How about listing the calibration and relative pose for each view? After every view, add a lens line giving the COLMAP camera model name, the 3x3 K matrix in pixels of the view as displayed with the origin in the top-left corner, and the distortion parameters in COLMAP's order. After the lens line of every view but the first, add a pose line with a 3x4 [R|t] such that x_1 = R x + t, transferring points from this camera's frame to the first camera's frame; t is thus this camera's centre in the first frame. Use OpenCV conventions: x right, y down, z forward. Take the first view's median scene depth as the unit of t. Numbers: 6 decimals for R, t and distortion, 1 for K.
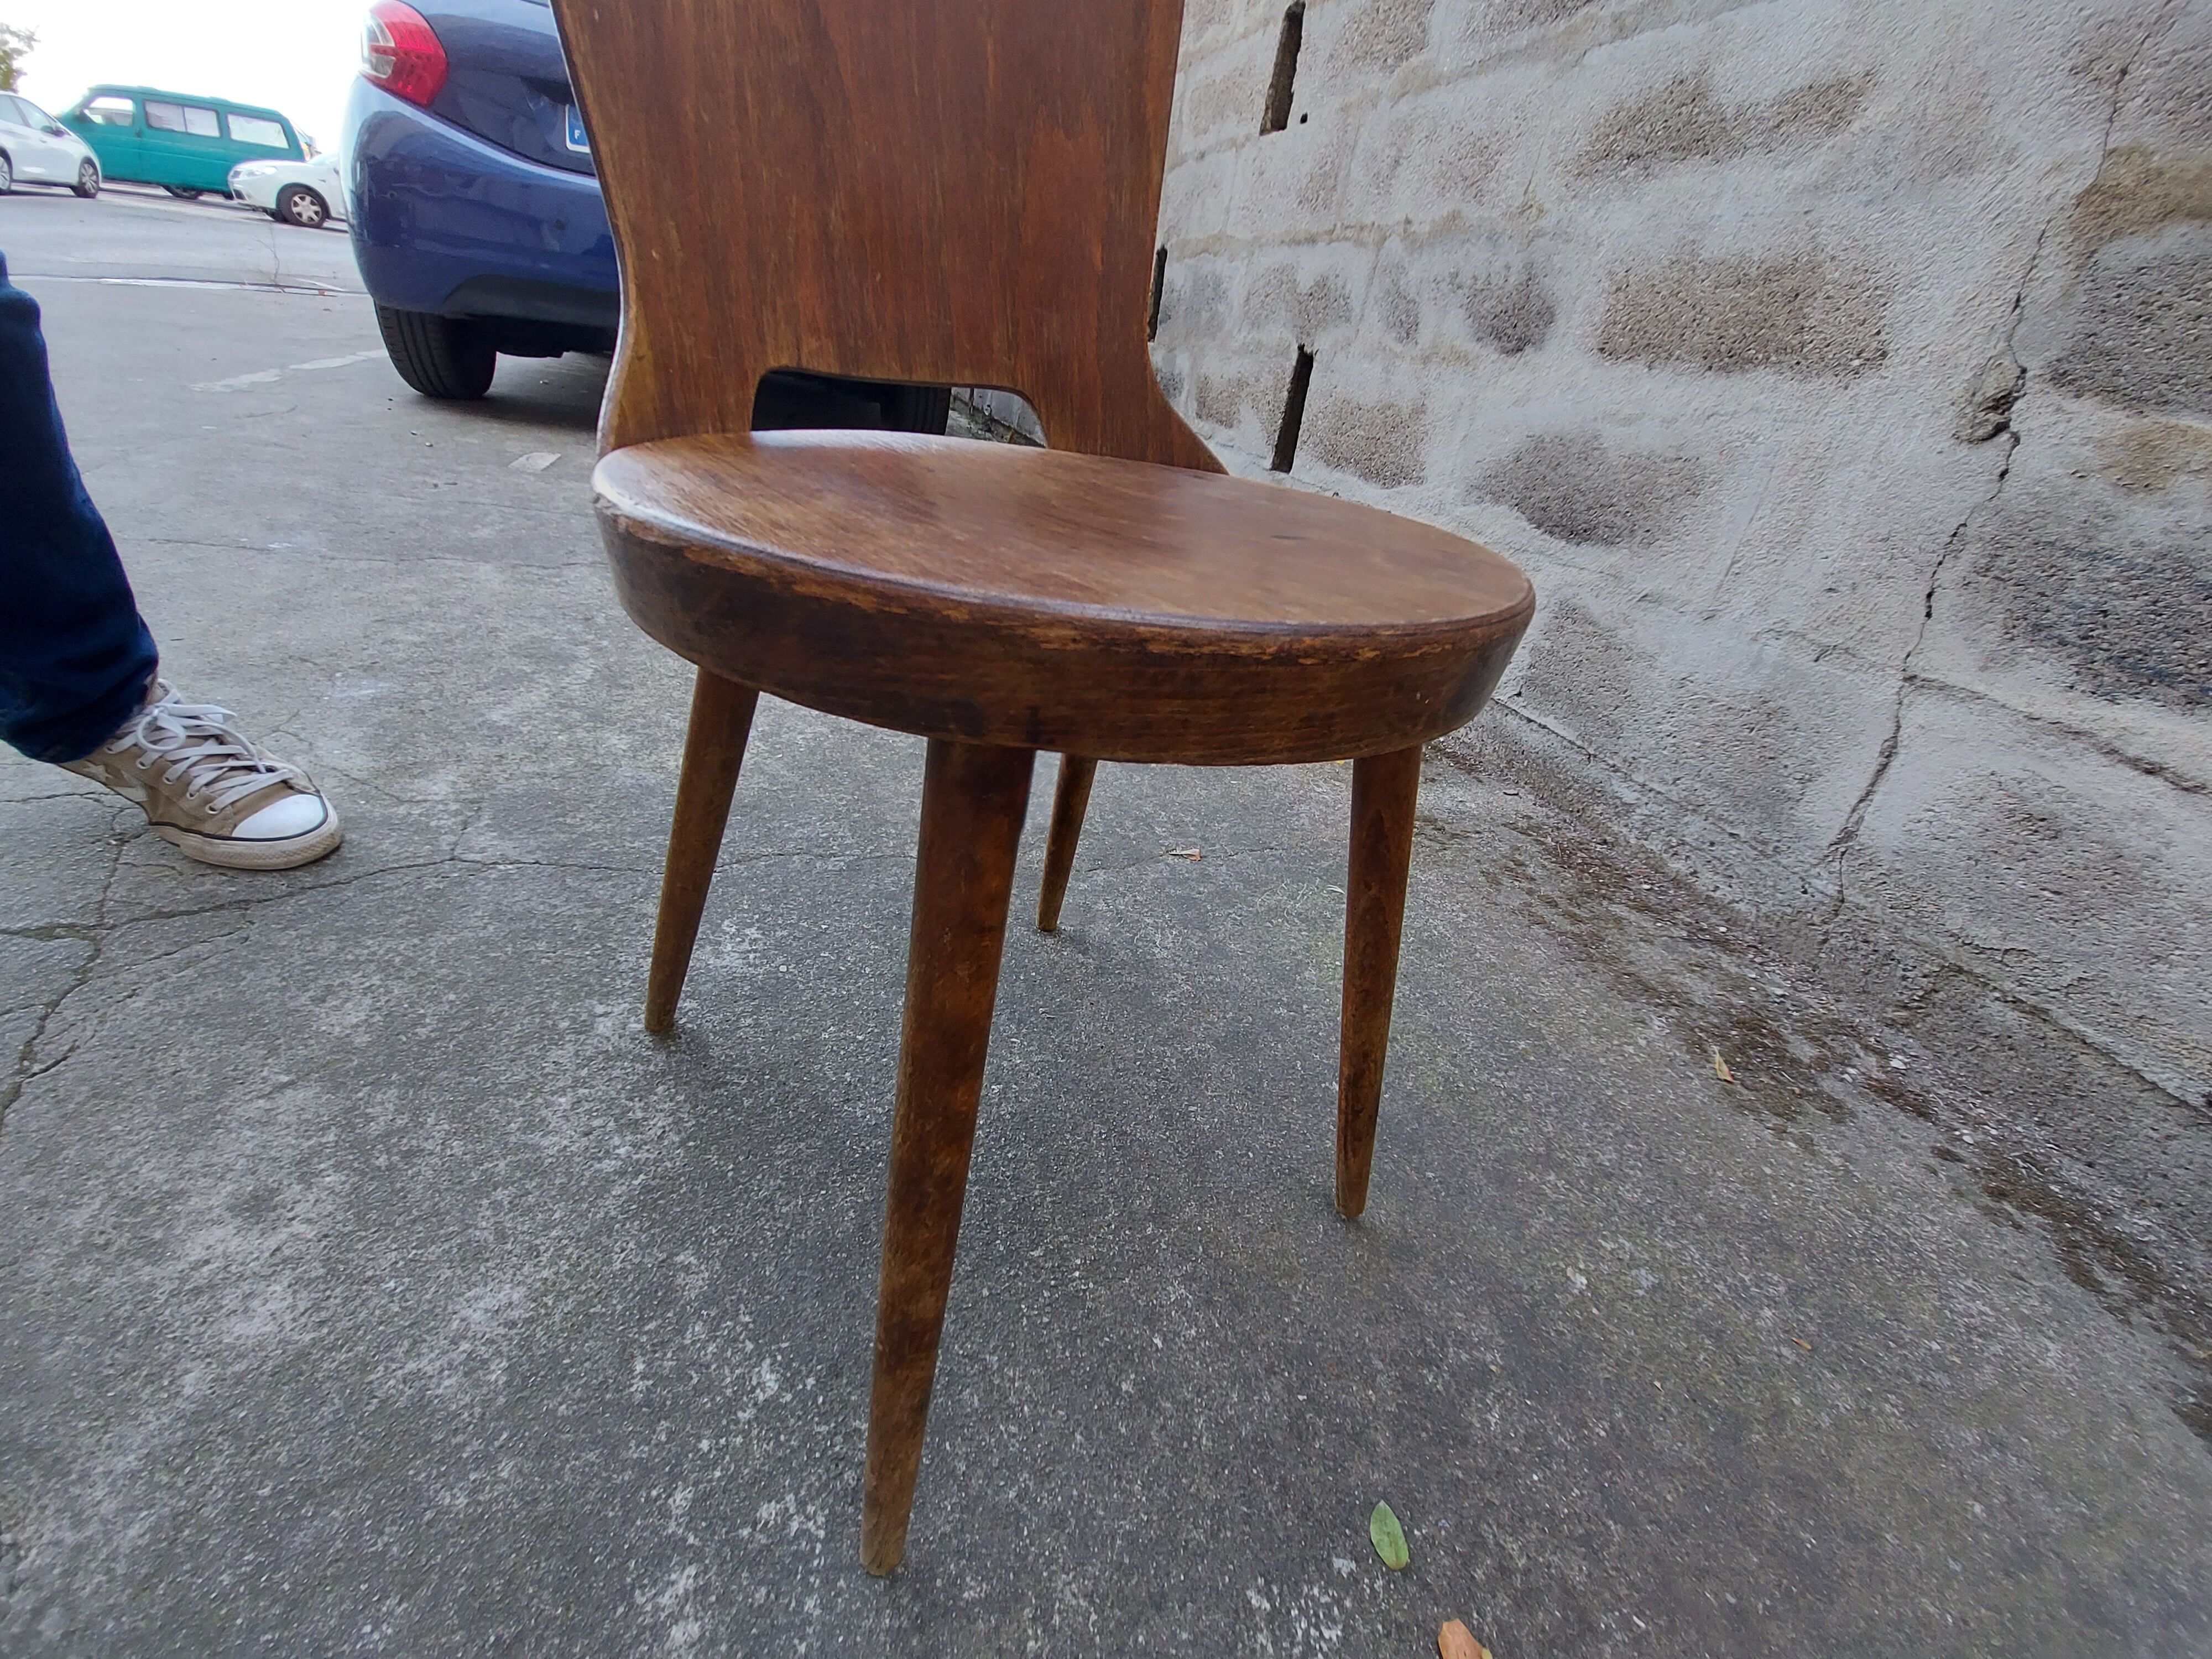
lens RADIAL K [[887.9, 0, 1118.8], [0, 887.9, 799.4], [0, 0, 1]] dist [0.002584, -0.010826]
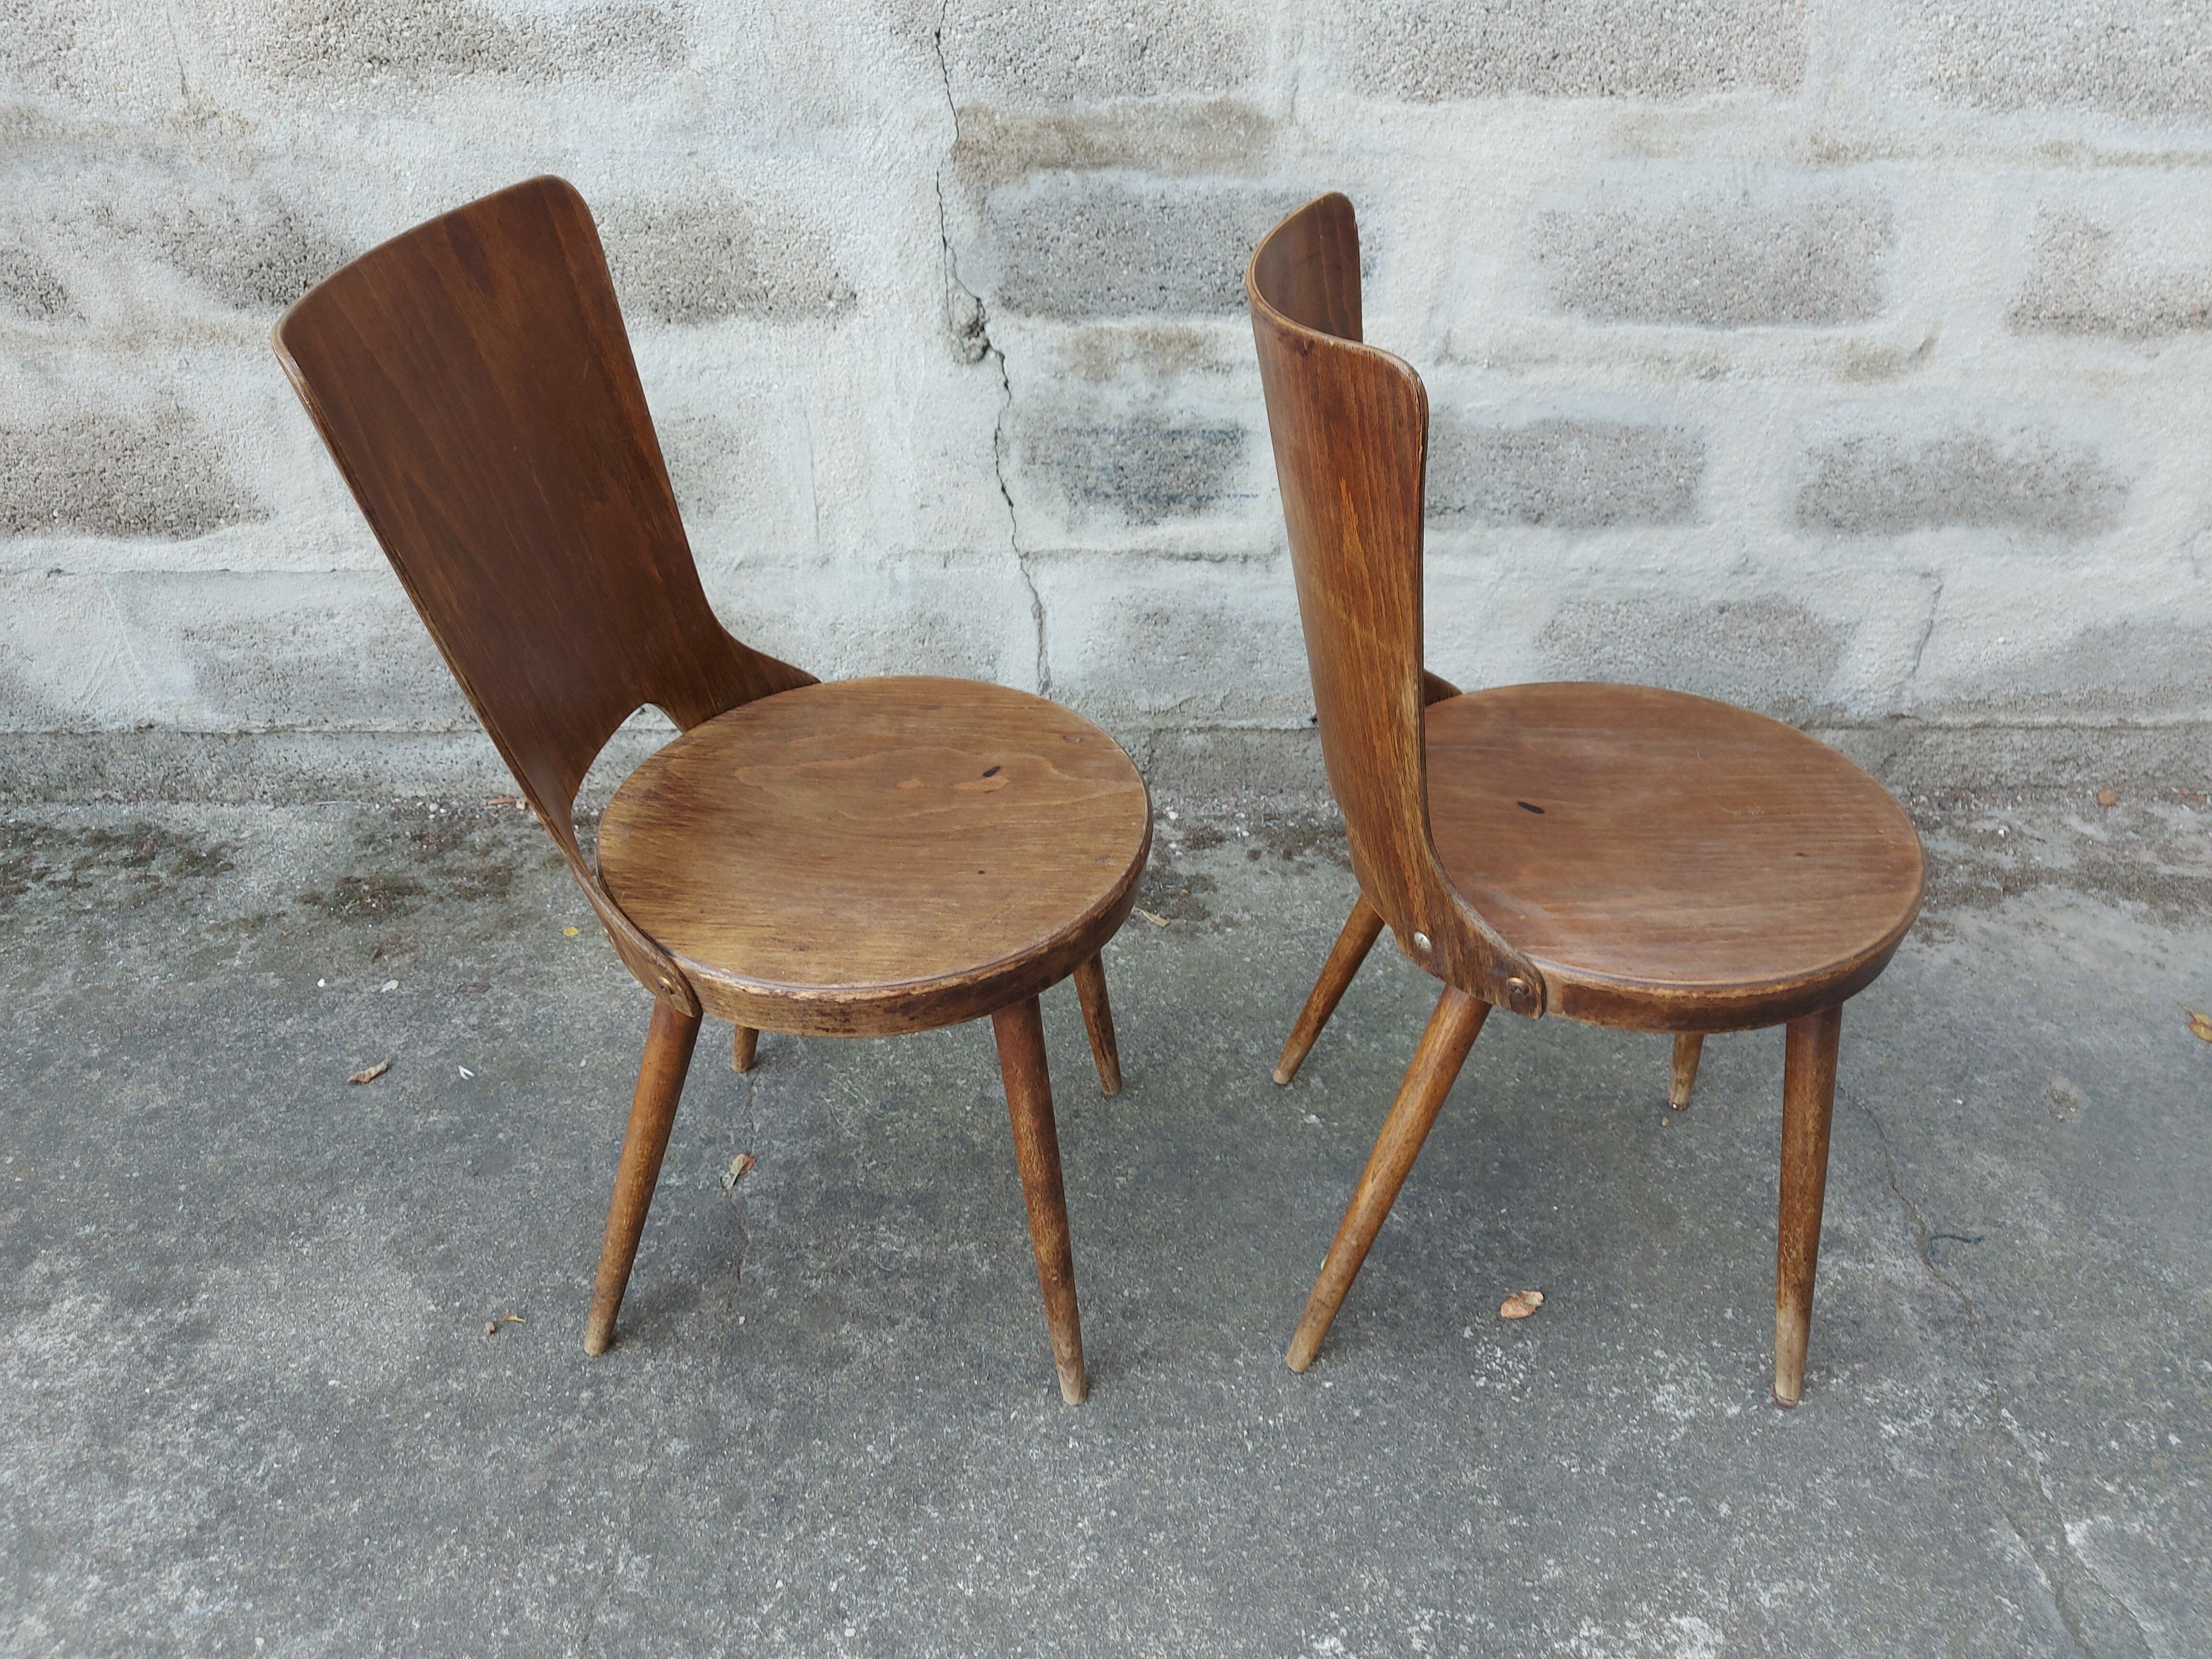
lens RADIAL K [[1578.2, 0, 1105.9], [0, 1578.2, 833.8], [0, 0, 1]] dist [0.066545, -0.068982]
pose [[0.301331, -0.658947, 0.689194, -0.910003], [0.461063, 0.733367, 0.499594, -1.076906], [-0.834638, 0.167219, 0.524802, -0.127309]]
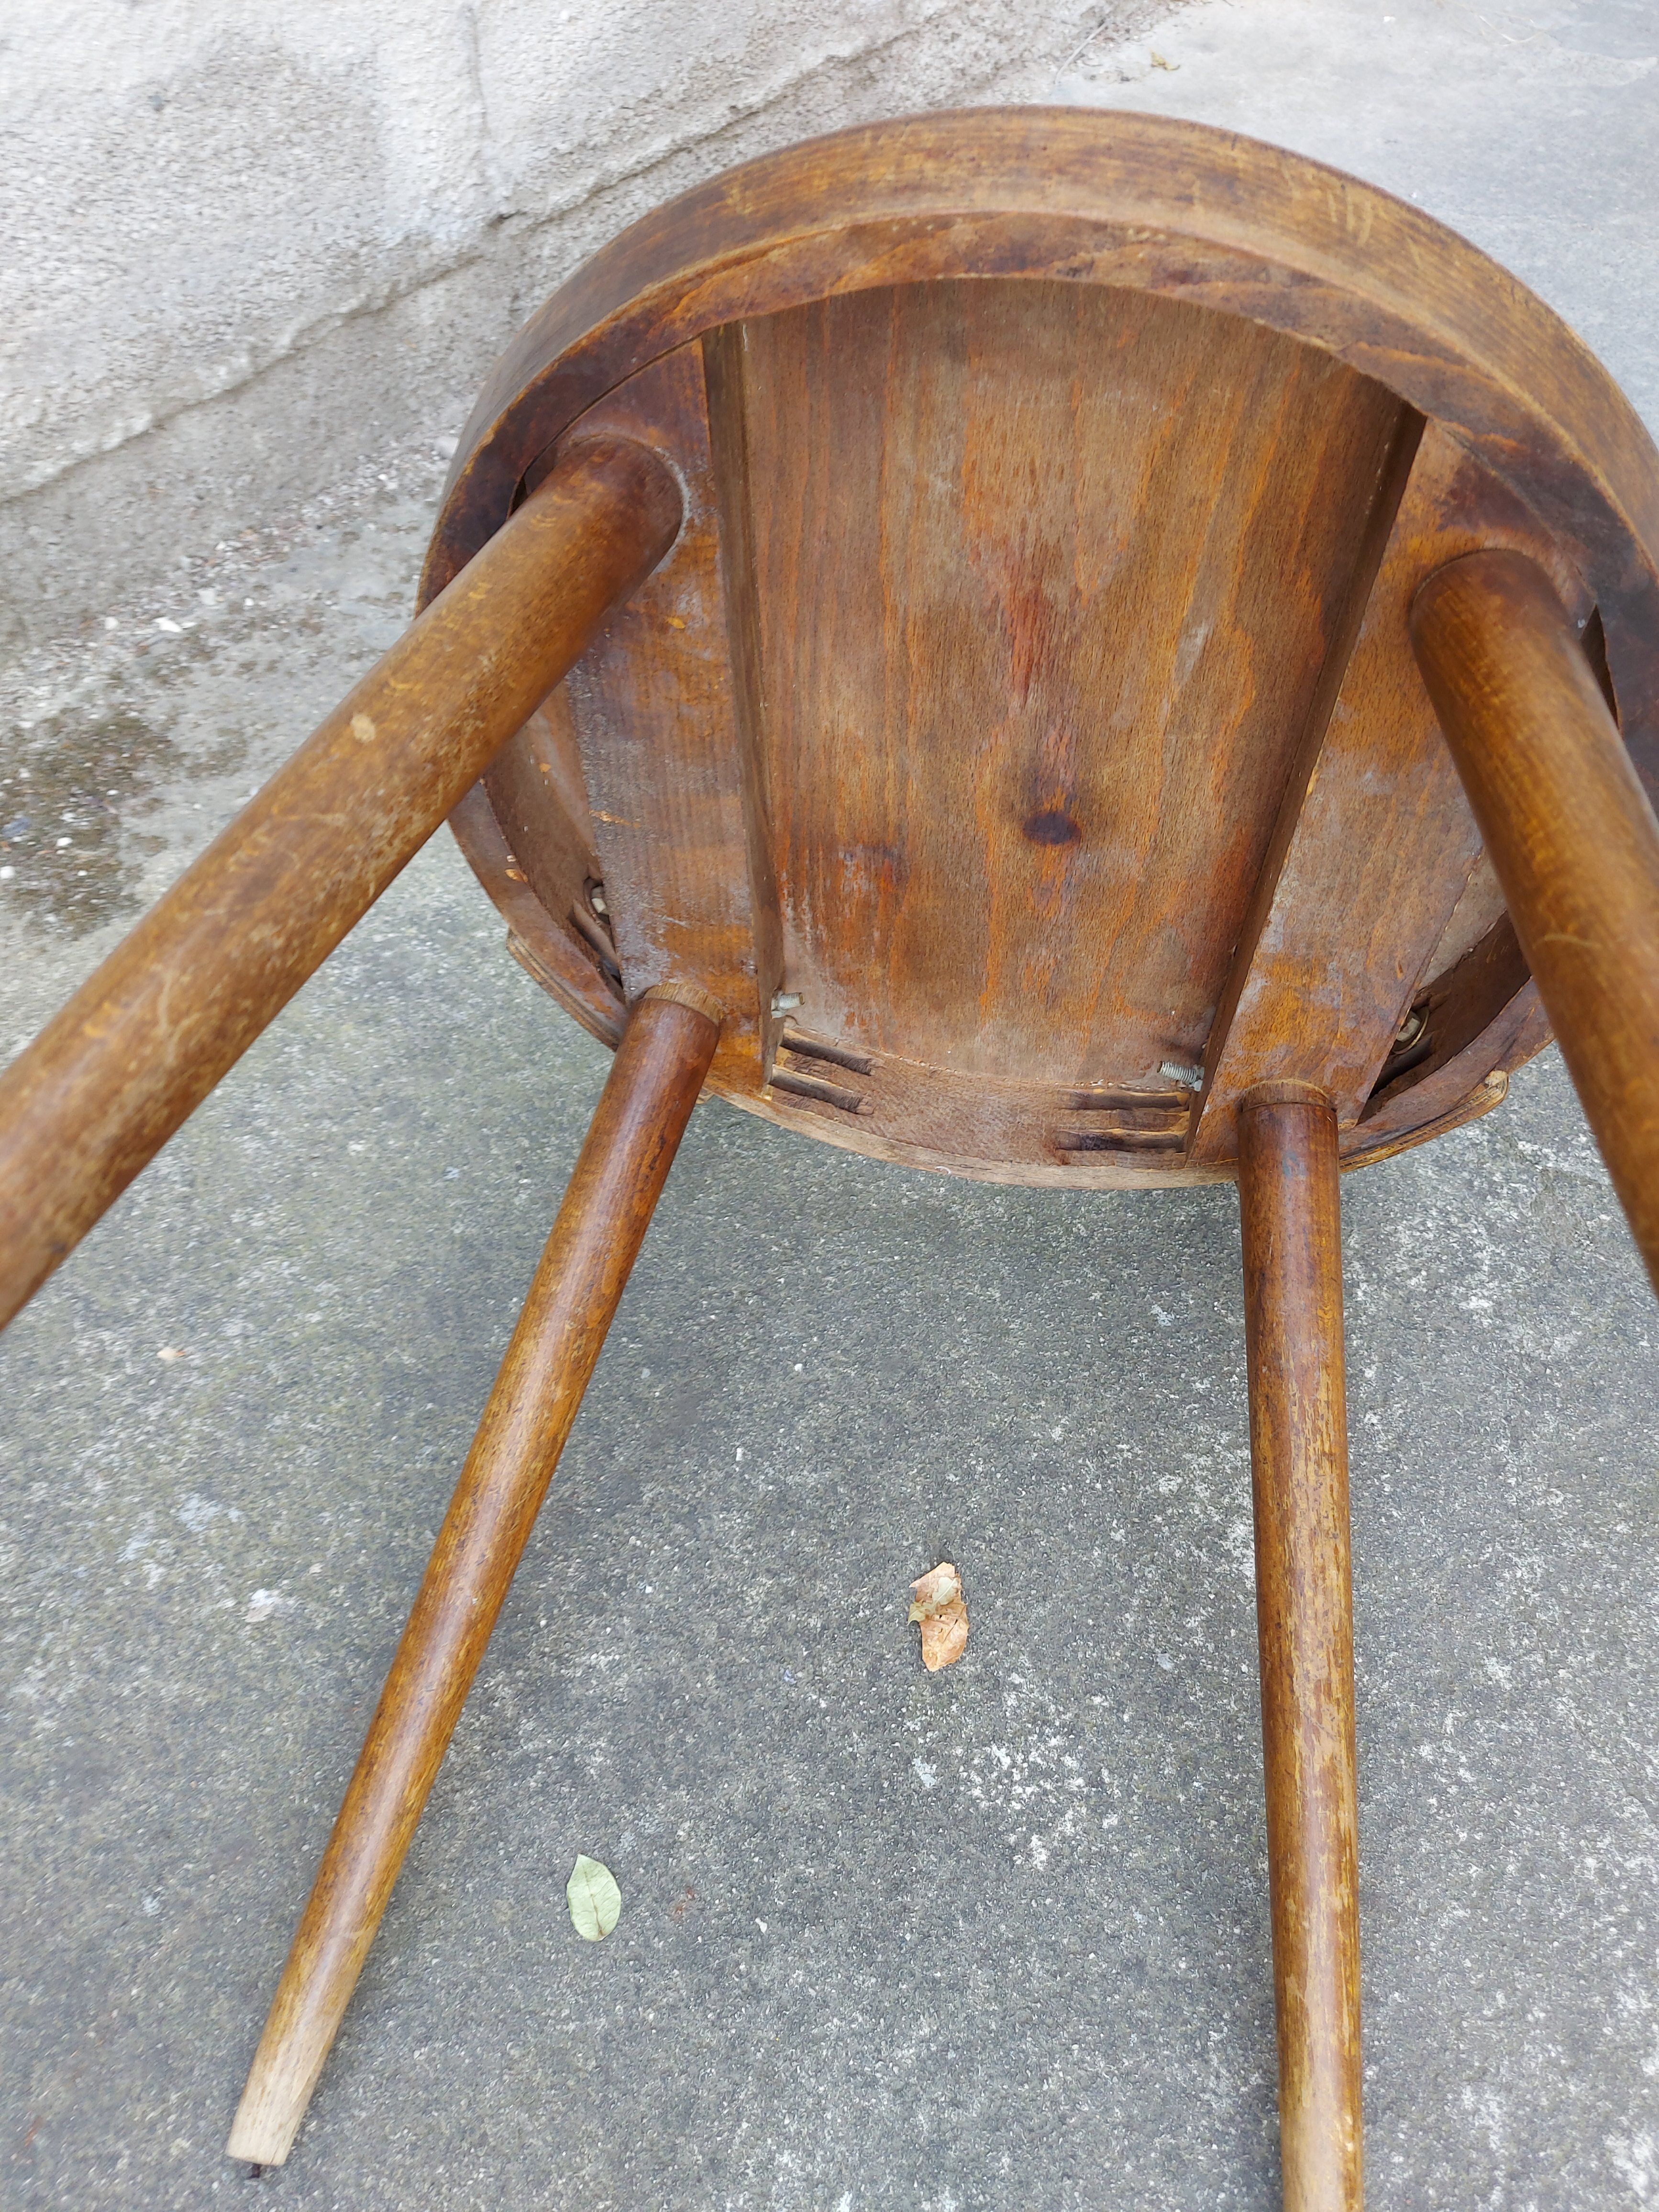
lens RADIAL K [[1596.9, 0, 822.8], [0, 1596.9, 1096.1], [0, 0, 1]] dist [0.059162, -0.067236]
pose [[-0.576344, -0.721378, 0.383982, 0.120867], [0.279833, 0.267253, 0.922101, -0.367014], [-0.767803, 0.638898, 0.047836, 0.393714]]
